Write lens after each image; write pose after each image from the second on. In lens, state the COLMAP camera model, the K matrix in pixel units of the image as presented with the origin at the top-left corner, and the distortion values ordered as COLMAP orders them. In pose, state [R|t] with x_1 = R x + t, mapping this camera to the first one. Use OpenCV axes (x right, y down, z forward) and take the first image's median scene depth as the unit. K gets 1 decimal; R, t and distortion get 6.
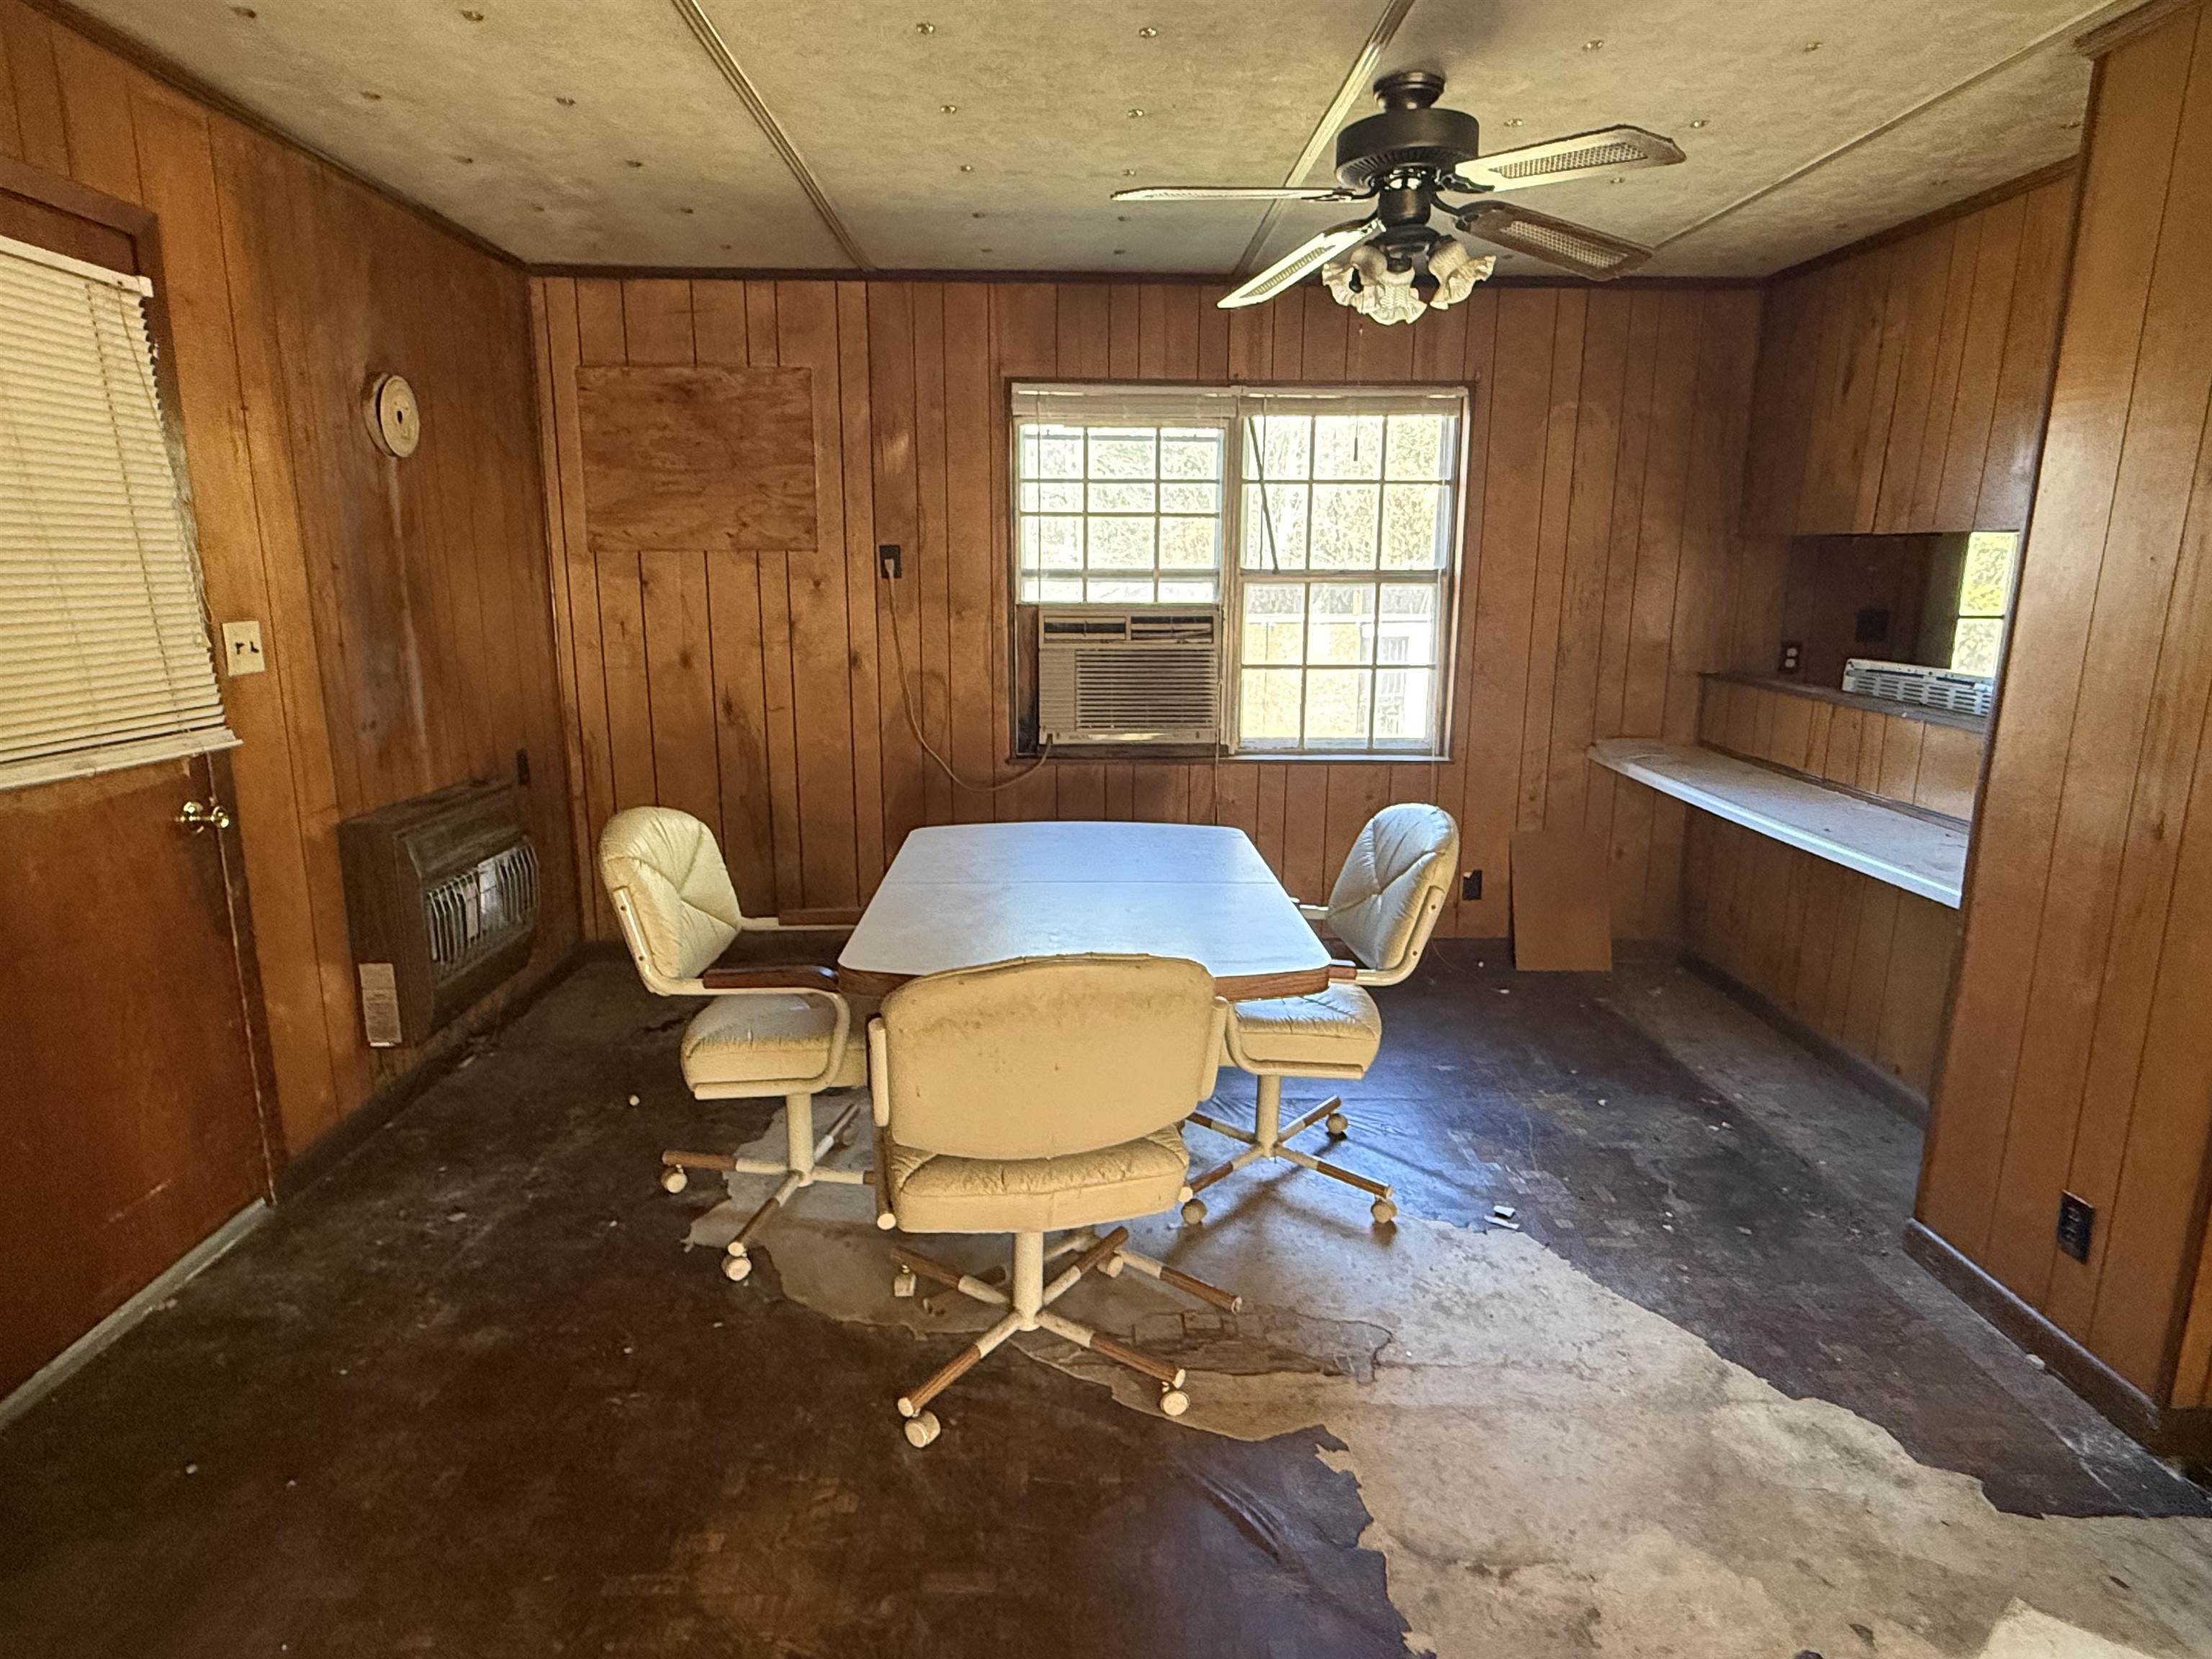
lens RADIAL K [[1213.6, 0, 1098.2], [0, 1213.6, 828.6], [0, 0, 1]] dist [0.001643, -0.001960]
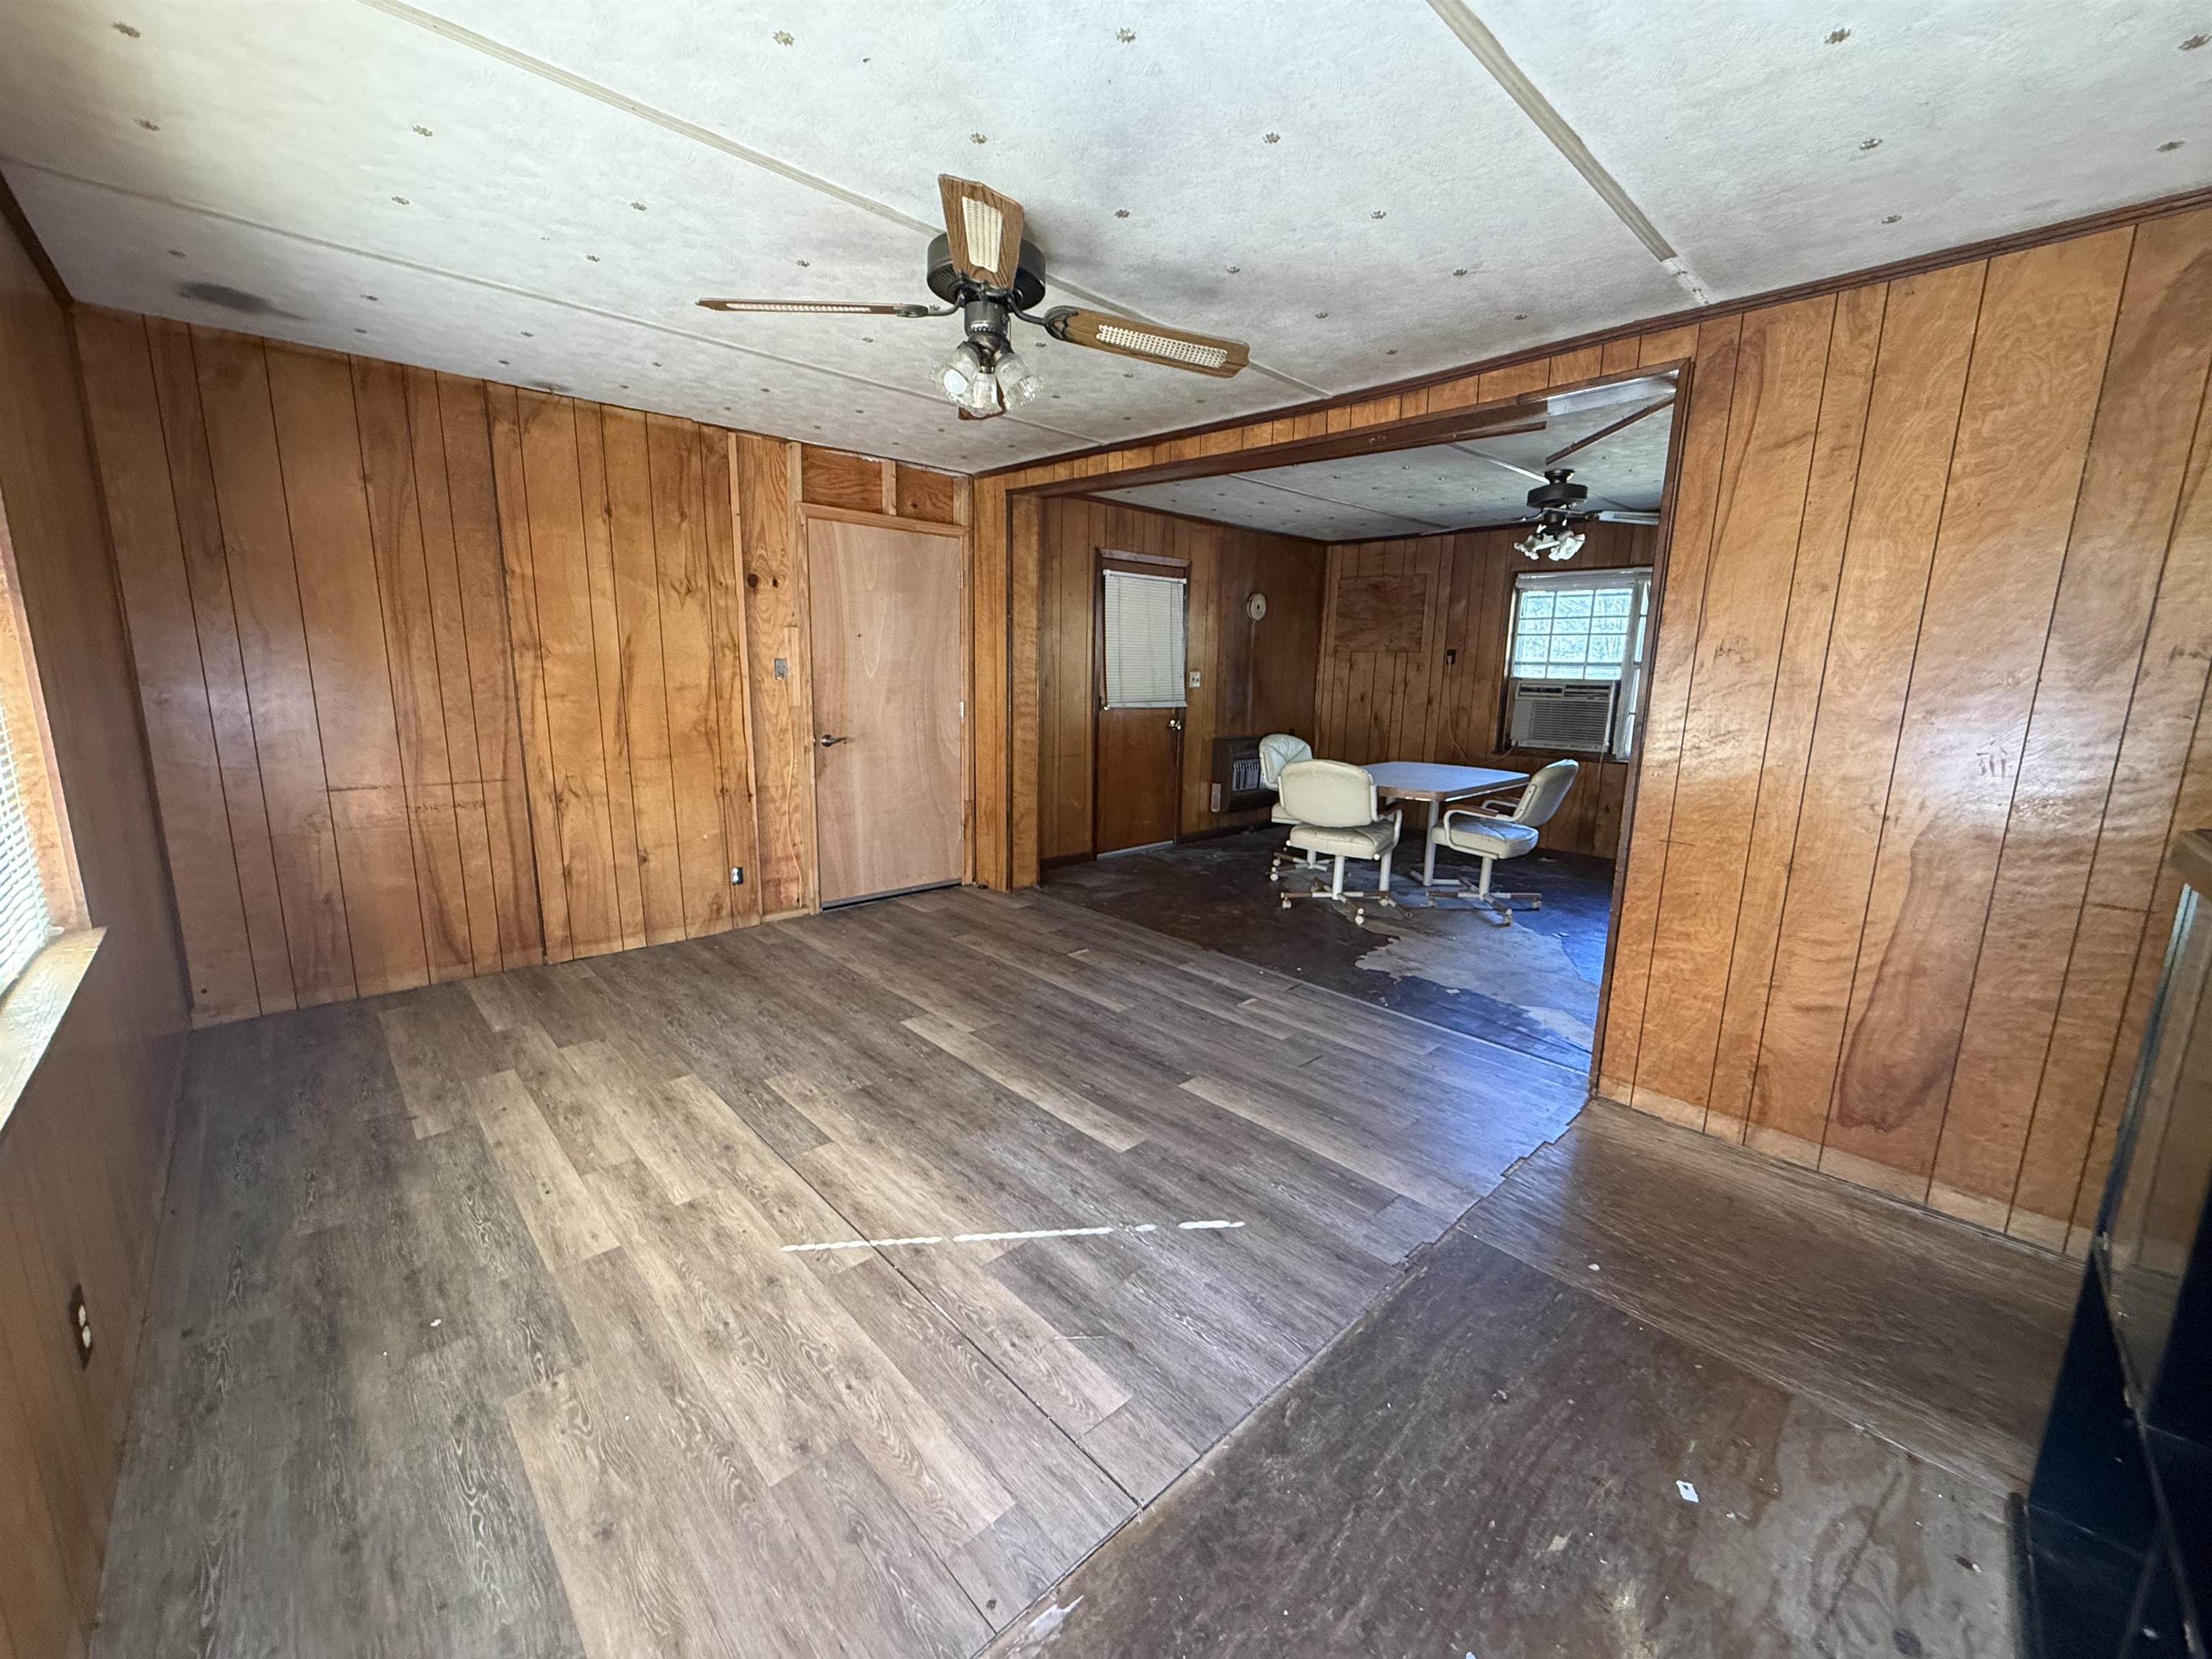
lens RADIAL K [[878.4, 0, 1096.1], [0, 878.4, 831.7], [0, 0, 1]] dist [-0.001216, 0.000377]
pose [[0.664549, 0.148504, -0.732339, 0.620741], [-0.169024, 0.984526, 0.046264, 0.129421], [0.727877, 0.093038, 0.679367, -0.531074]]
